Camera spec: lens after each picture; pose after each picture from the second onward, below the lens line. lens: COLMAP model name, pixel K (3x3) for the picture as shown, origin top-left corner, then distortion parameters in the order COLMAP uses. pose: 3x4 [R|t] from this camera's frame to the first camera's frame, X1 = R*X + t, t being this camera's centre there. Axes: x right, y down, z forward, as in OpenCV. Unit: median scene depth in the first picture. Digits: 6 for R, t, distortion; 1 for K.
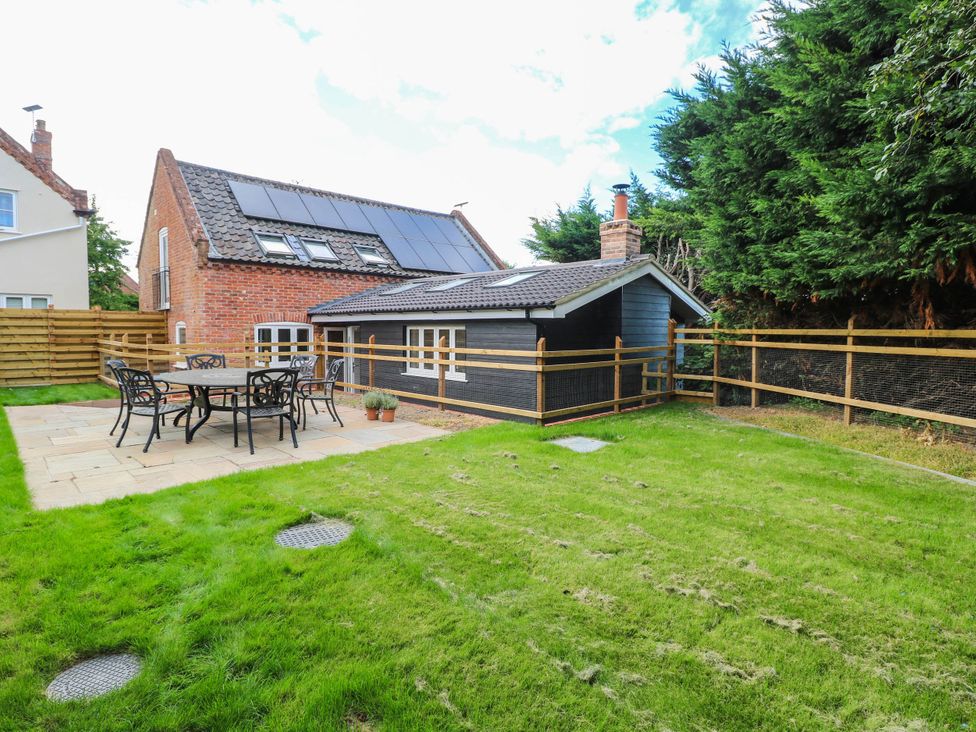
lens RADIAL K [[536.3, 0, 481.1], [0, 536.3, 357.7], [0, 0, 1]] dist [0.002589, -0.010777]
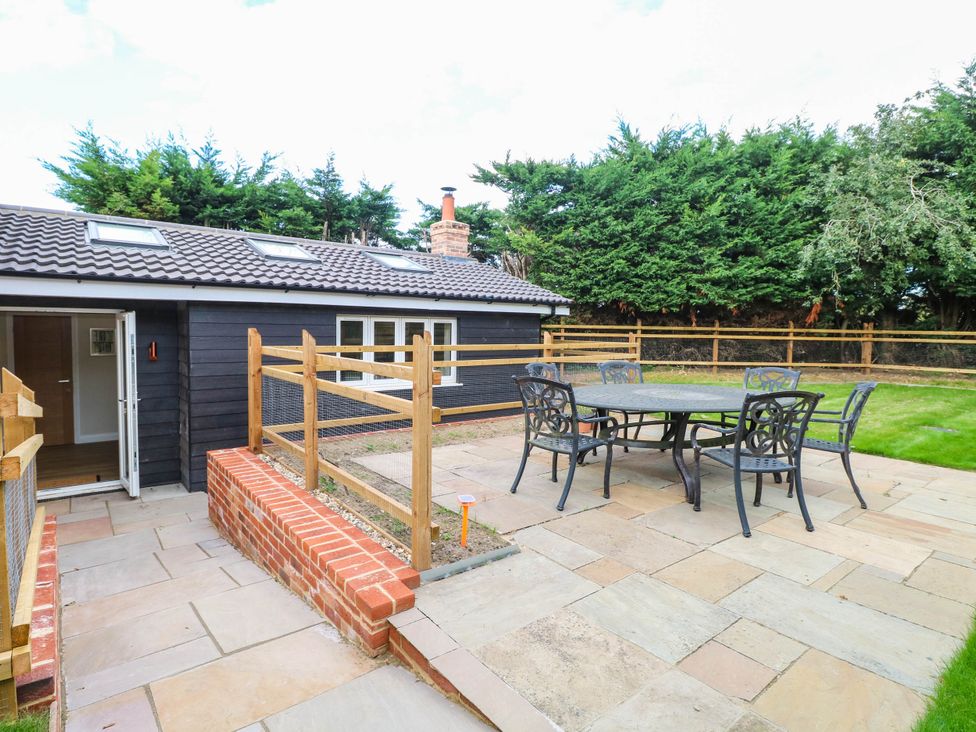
lens RADIAL K [[536.3, 0, 481.1], [0, 536.3, 357.7], [0, 0, 1]] dist [0.002589, -0.010777]
pose [[0.138985, -0.052597, 0.988897, -0.814896], [0.035143, 0.998221, 0.048154, -0.036729], [-0.989671, 0.028060, 0.140586, 0.818349]]
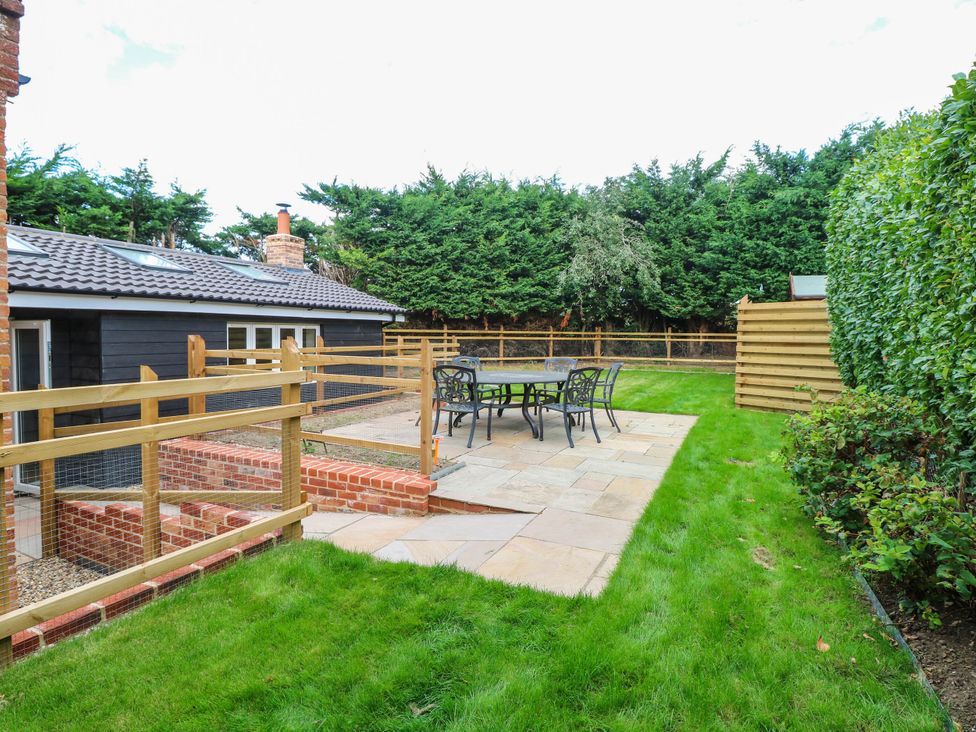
lens RADIAL K [[536.3, 0, 481.1], [0, 536.3, 357.7], [0, 0, 1]] dist [0.002589, -0.010777]
pose [[-0.292746, -0.047343, 0.955018, -1.011816], [0.037748, 0.997423, 0.061016, -0.047095], [-0.955445, 0.053912, -0.290204, 0.972255]]
